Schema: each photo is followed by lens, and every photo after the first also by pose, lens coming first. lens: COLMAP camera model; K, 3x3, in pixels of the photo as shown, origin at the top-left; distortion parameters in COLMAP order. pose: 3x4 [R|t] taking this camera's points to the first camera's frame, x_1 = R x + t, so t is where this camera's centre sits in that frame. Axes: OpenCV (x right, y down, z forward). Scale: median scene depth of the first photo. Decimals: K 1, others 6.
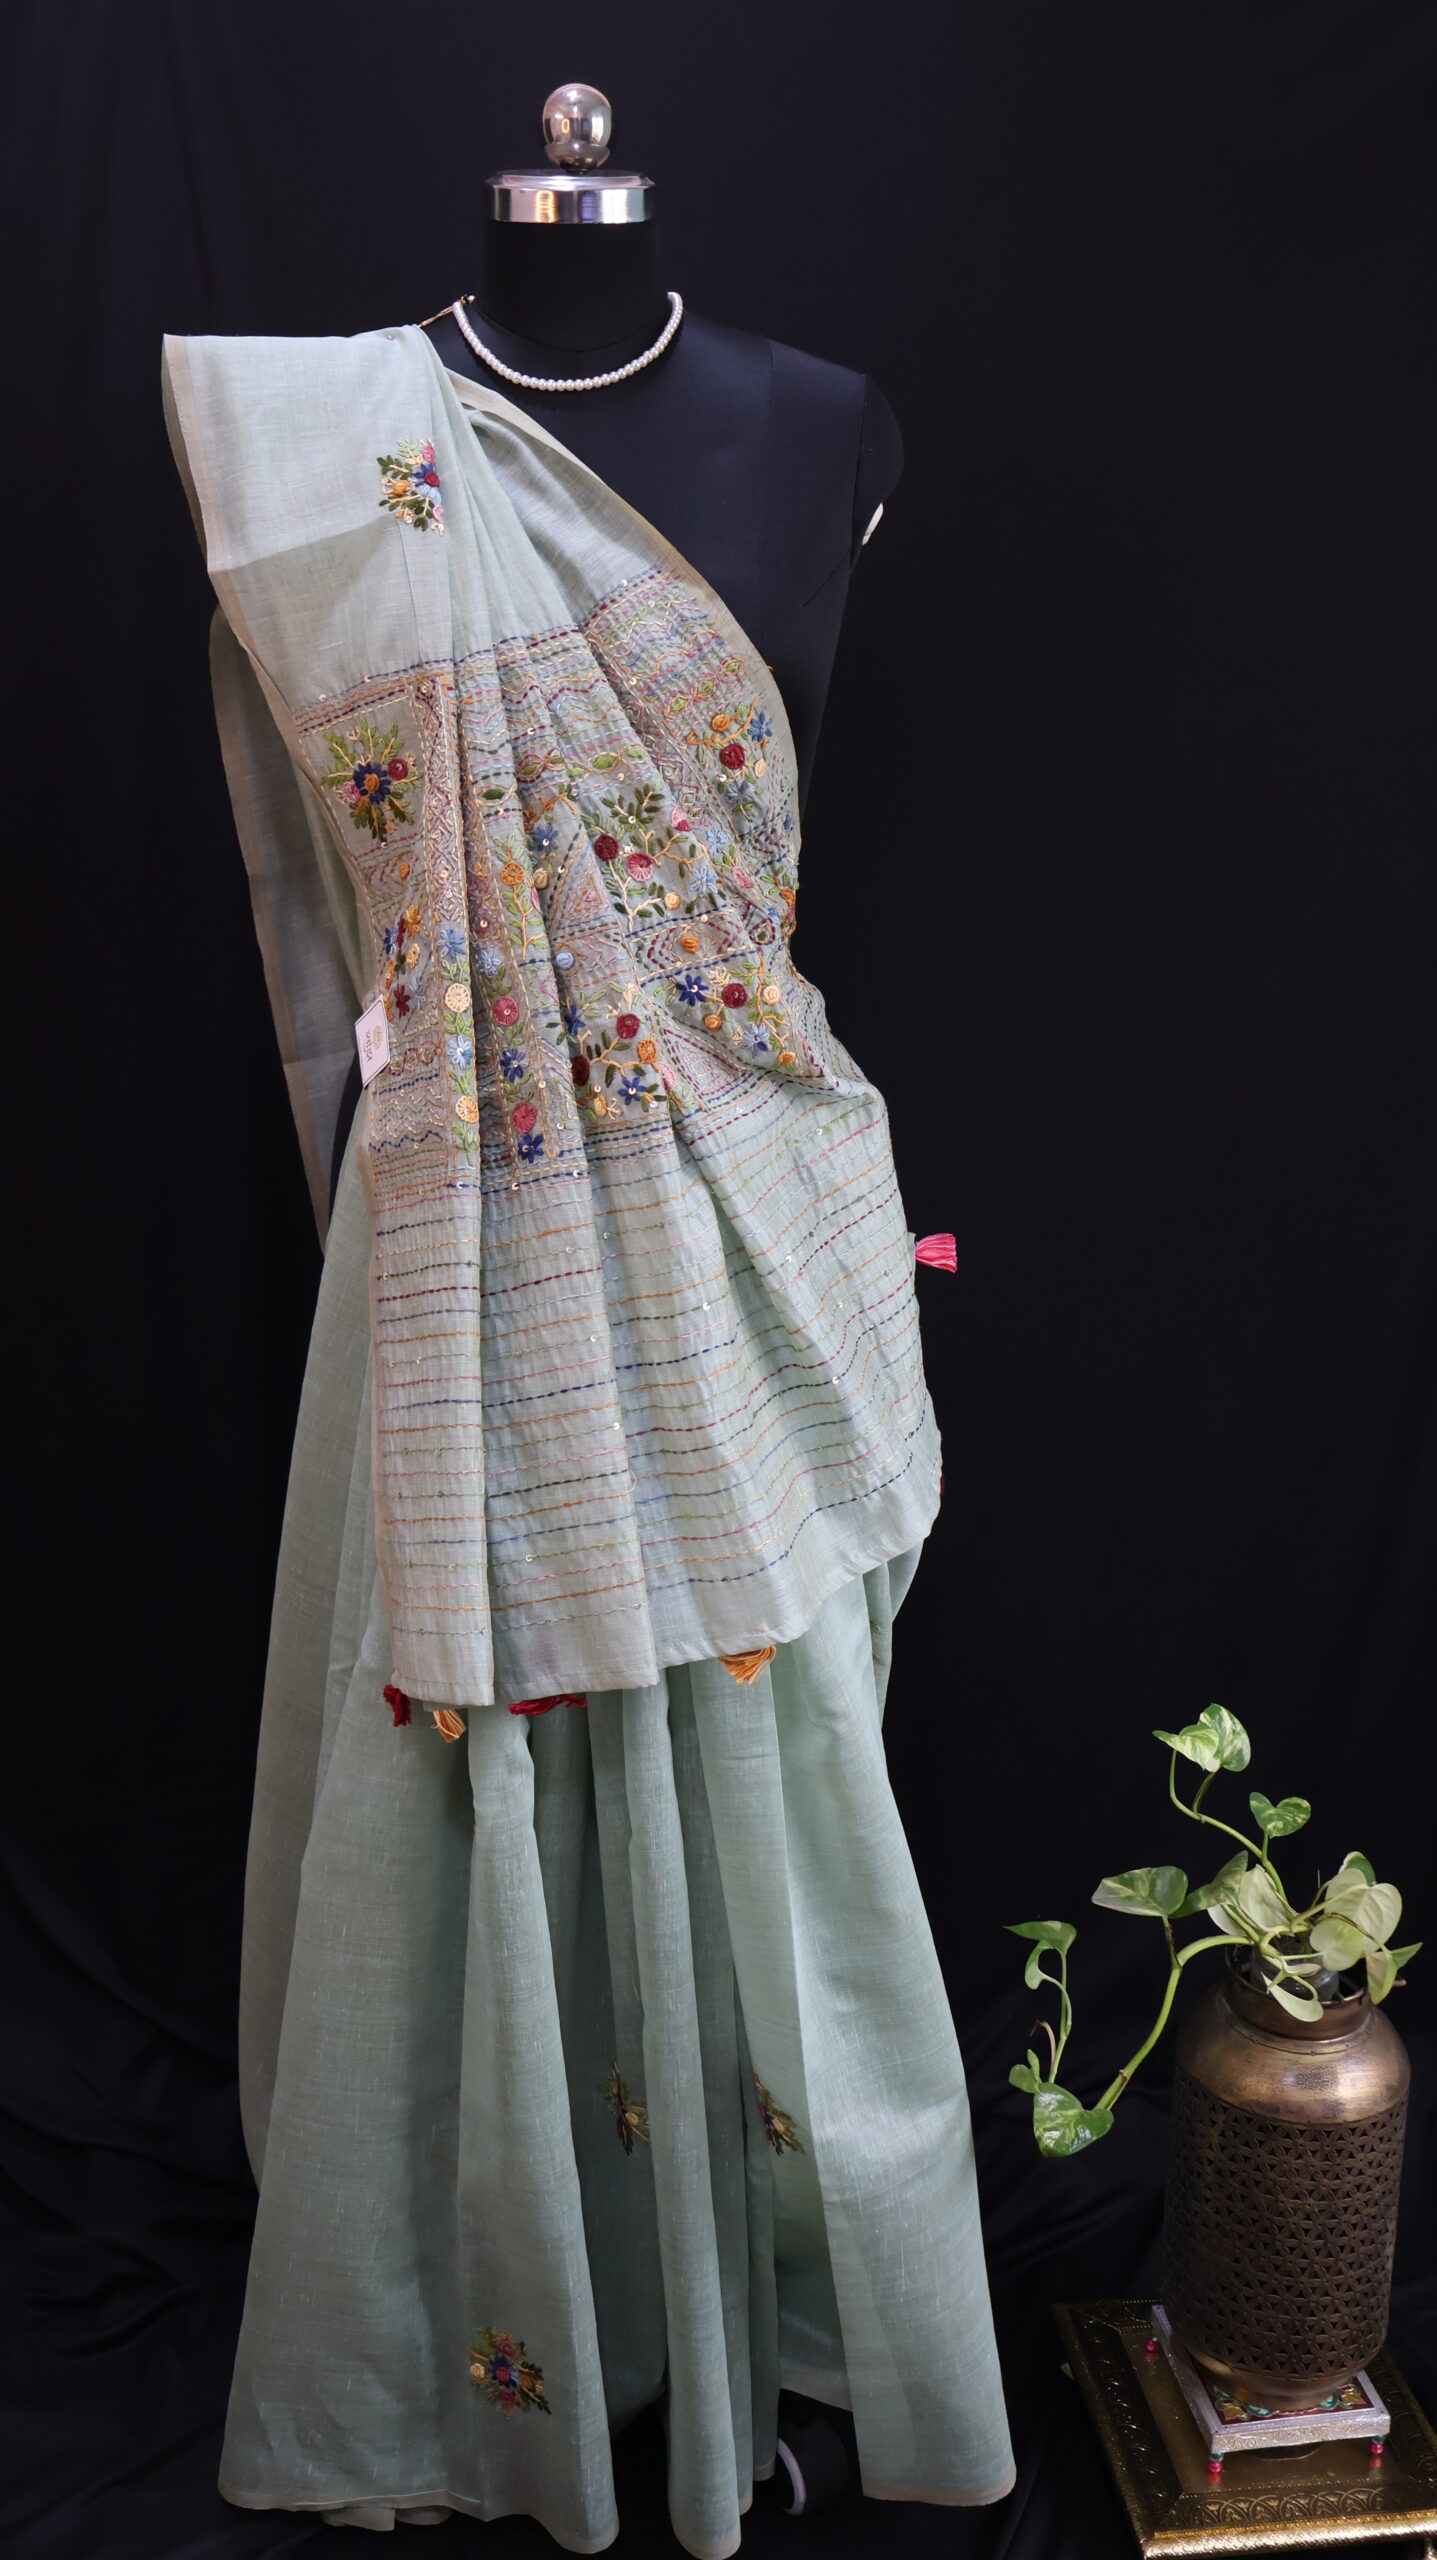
lens RADIAL K [[2230.7, 0, 718.5], [0, 2230.7, 1280.0], [0, 0, 1]] dist [0.013249, -0.002866]
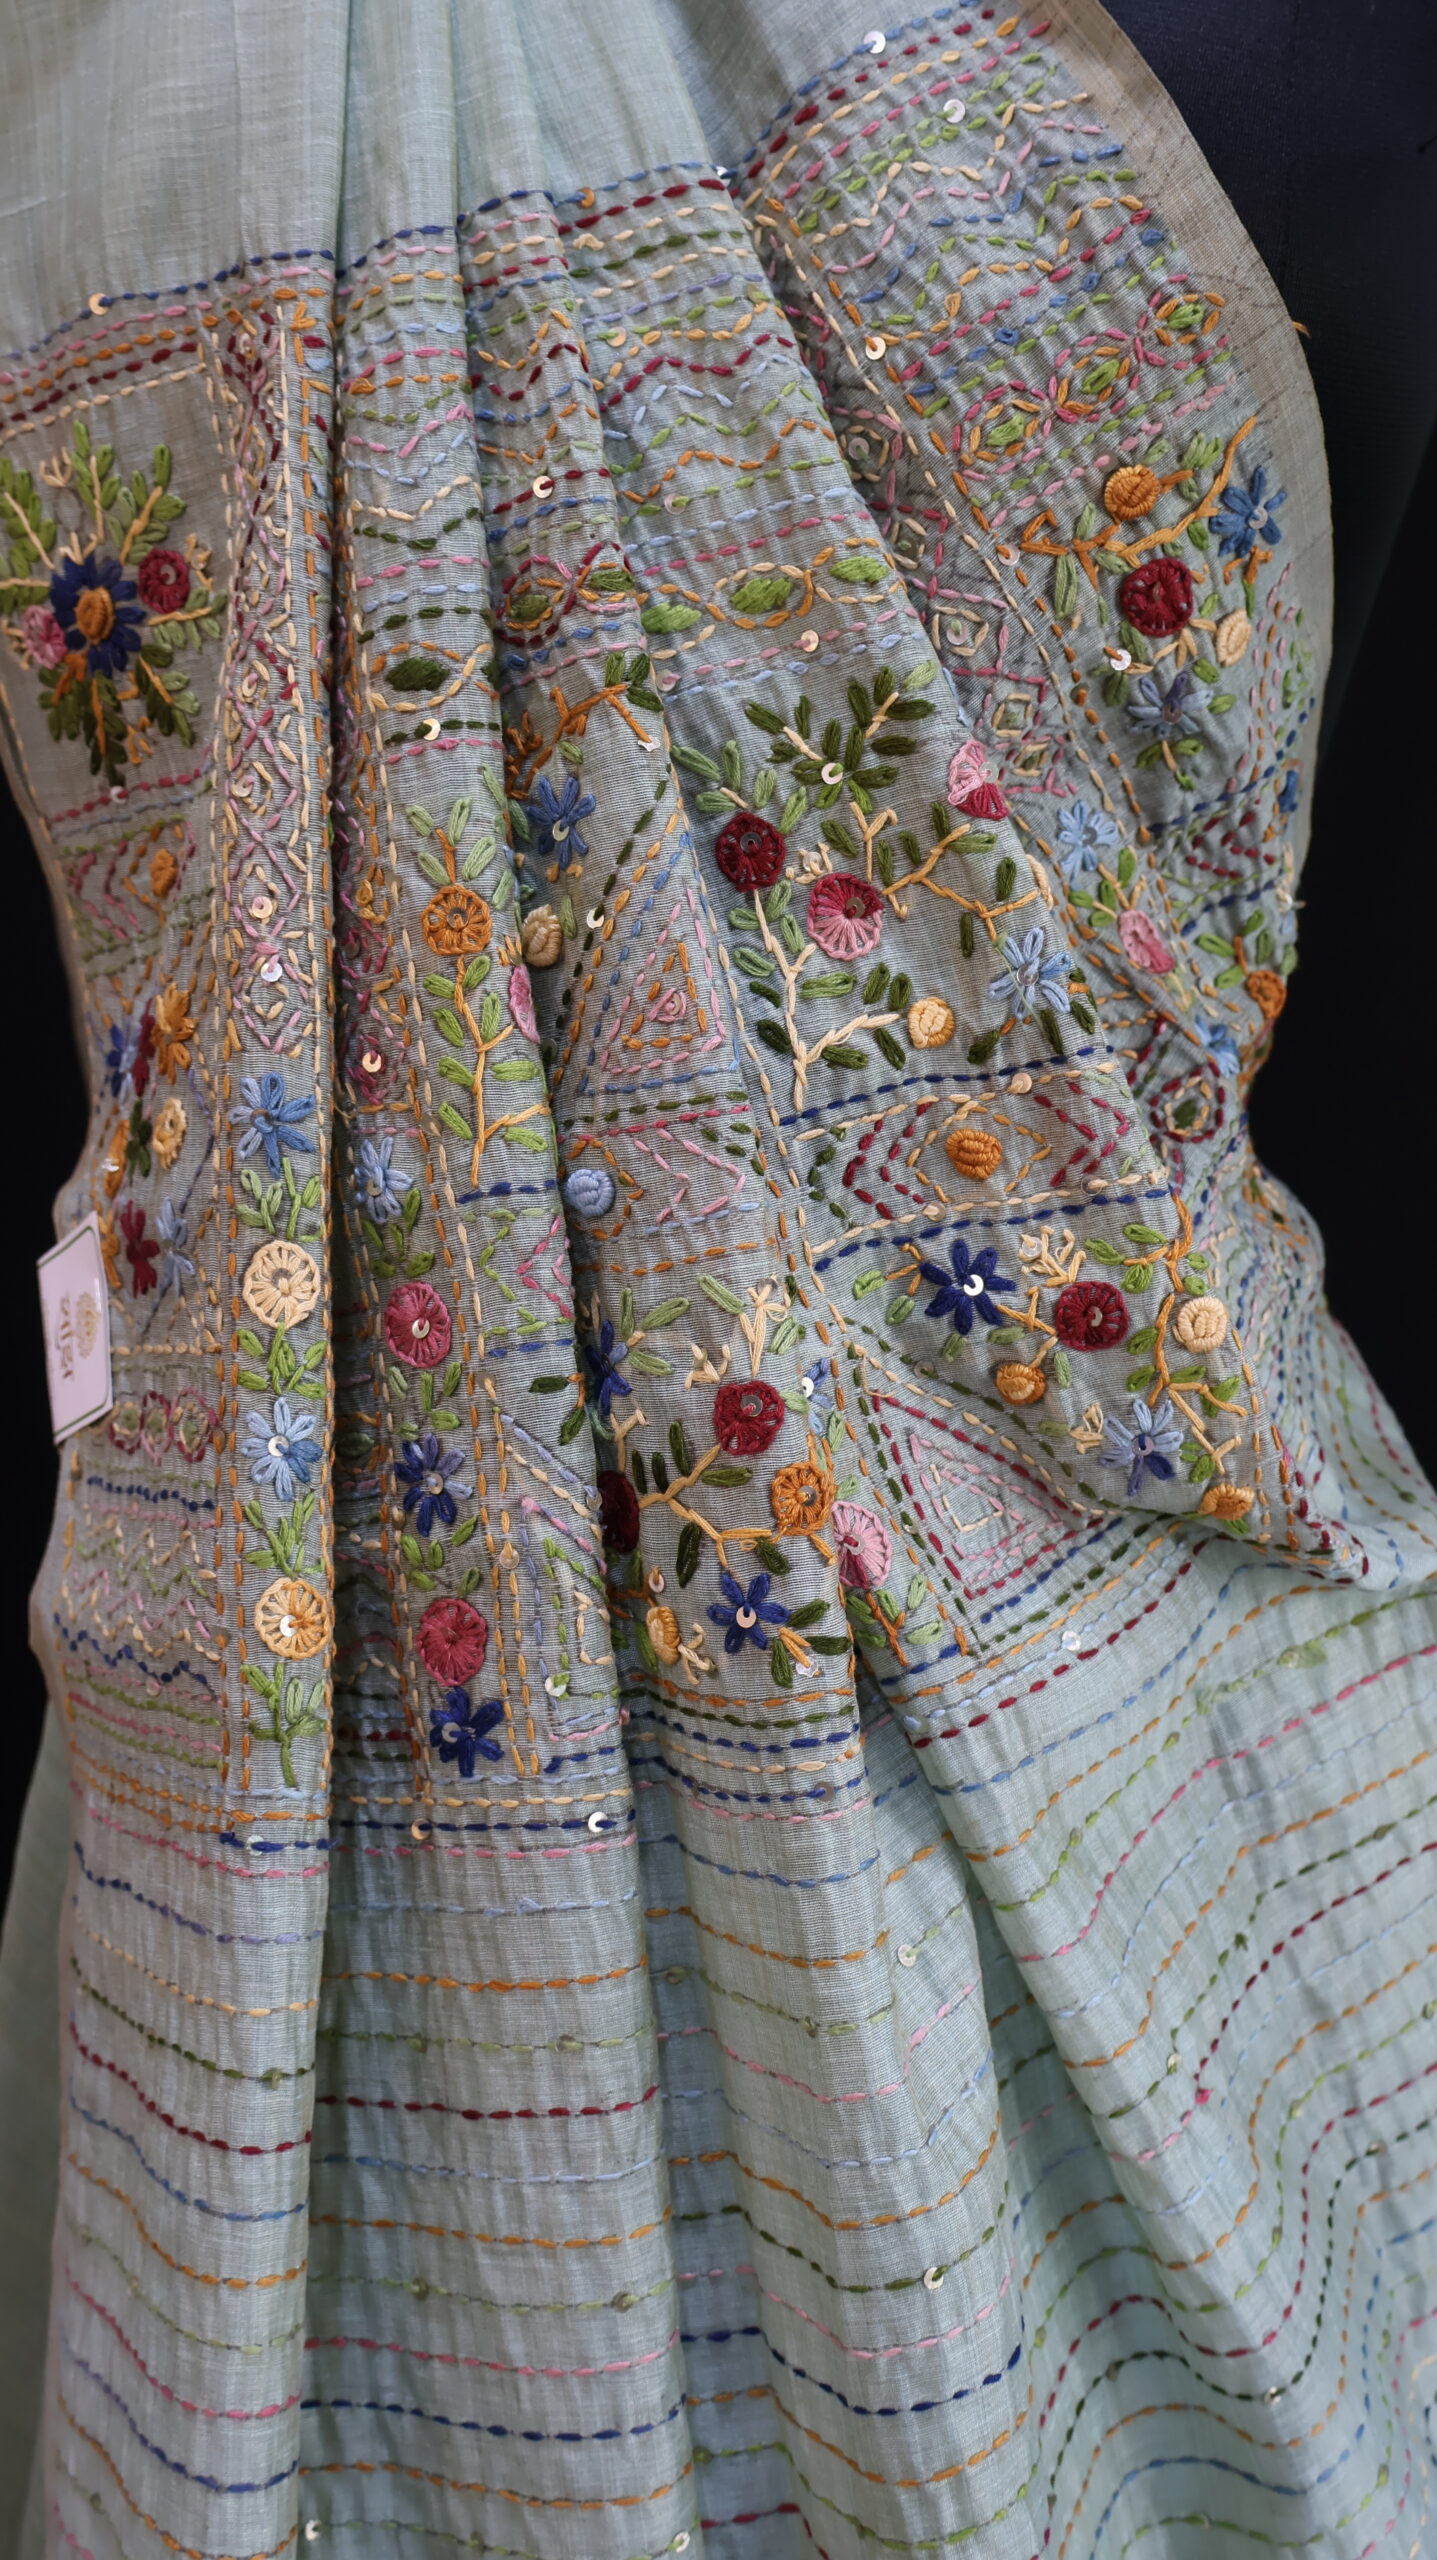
lens RADIAL K [[2230.7, 0, 718.5], [0, 2230.7, 1280.0], [0, 0, 1]] dist [0.013249, -0.002866]
pose [[0.984892, 0.096463, -0.143813, -0.000306], [-0.087226, 0.993781, 0.069223, -0.152080], [0.149596, -0.055632, 0.987181, 0.661714]]
